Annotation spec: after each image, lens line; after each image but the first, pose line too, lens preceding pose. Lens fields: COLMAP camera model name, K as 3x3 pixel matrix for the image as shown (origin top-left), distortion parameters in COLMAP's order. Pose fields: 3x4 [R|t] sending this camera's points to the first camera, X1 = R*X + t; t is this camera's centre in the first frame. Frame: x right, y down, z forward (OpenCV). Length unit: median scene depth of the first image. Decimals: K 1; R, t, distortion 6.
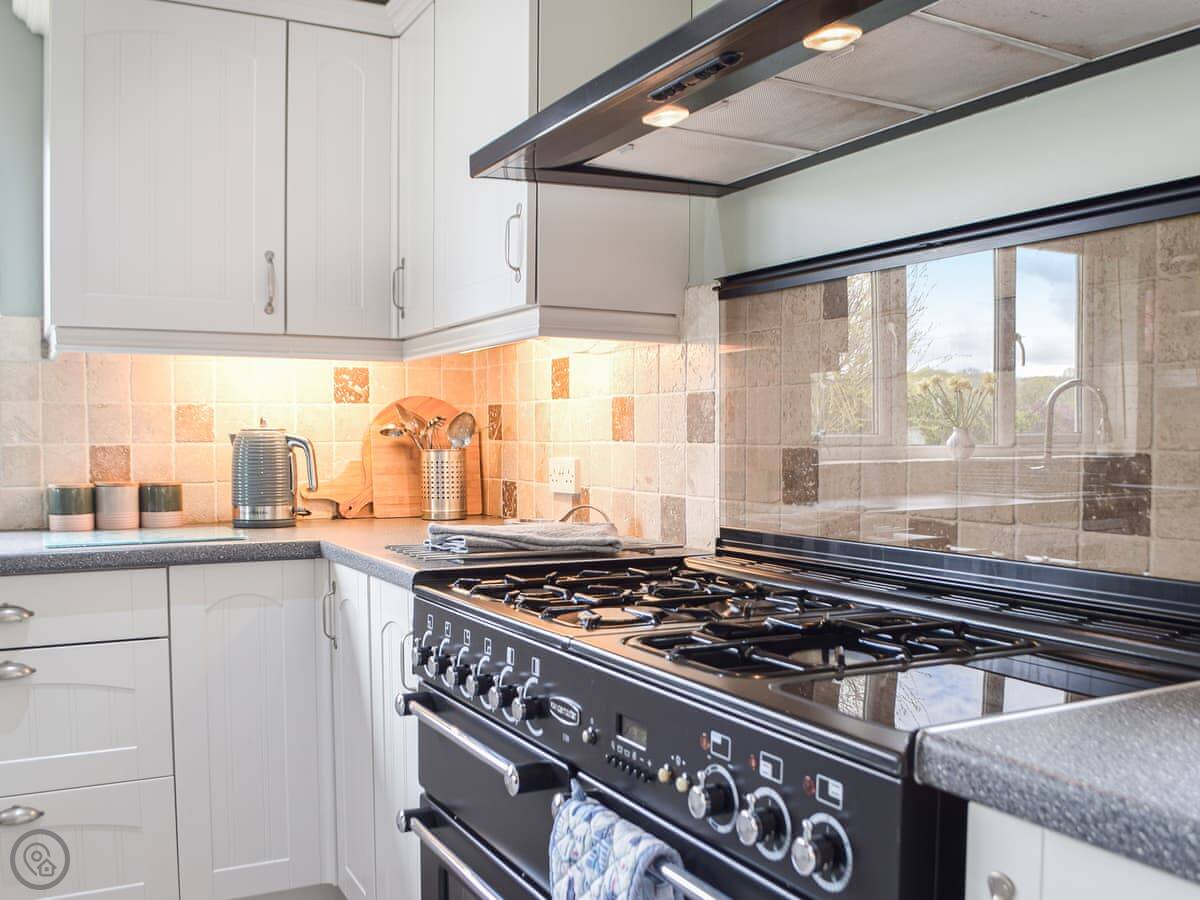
lens RADIAL K [[1114.0, 0, 601.8], [0, 1114.0, 530.2], [0, 0, 1]] dist [-0.057754, -0.006088]
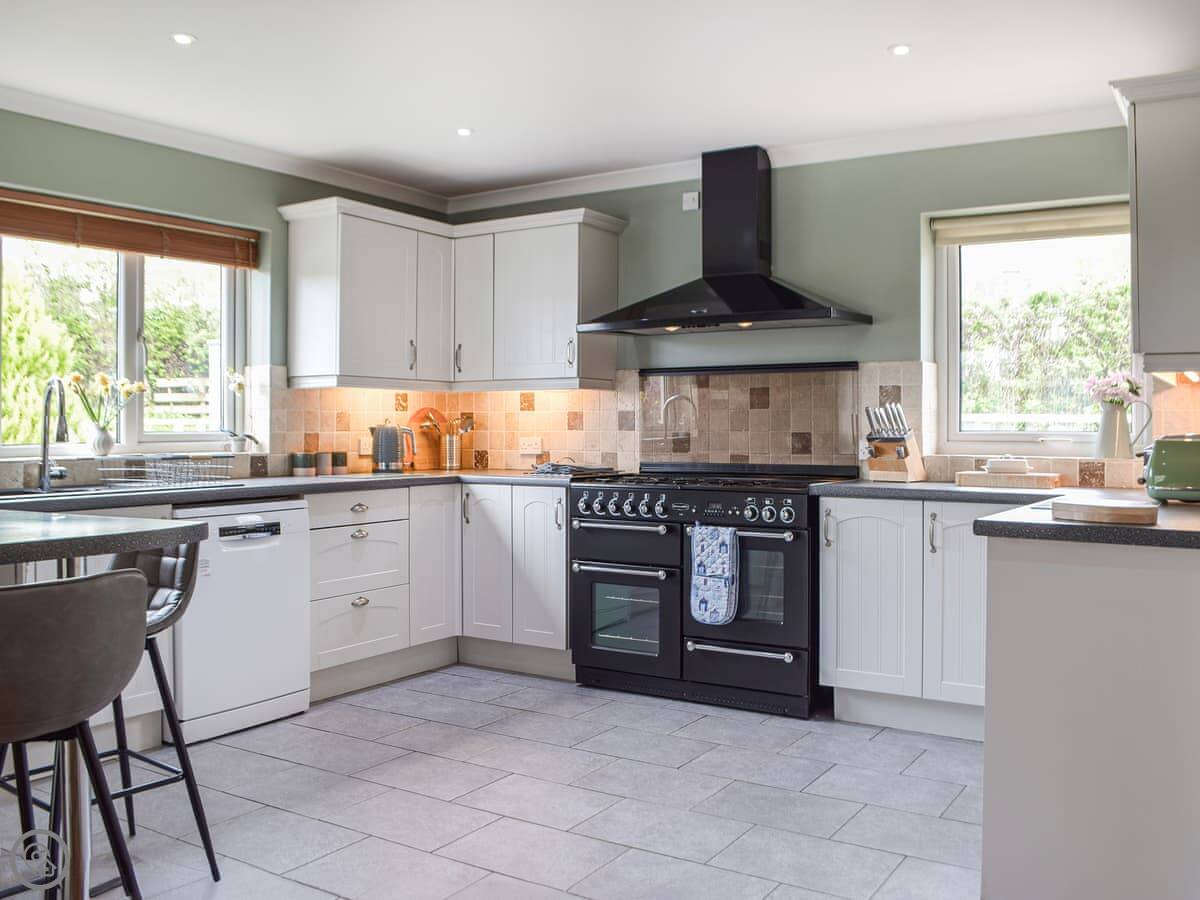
lens RADIAL K [[1084.1, 0, 600.8], [0, 1084.1, 418.8], [0, 0, 1]] dist [-0.013731, -0.001001]
pose [[0.875418, 0.001550, 0.483364, -0.961381], [0.042101, 0.995950, -0.079443, 0.074615], [-0.481530, 0.089896, 0.871807, -0.949402]]
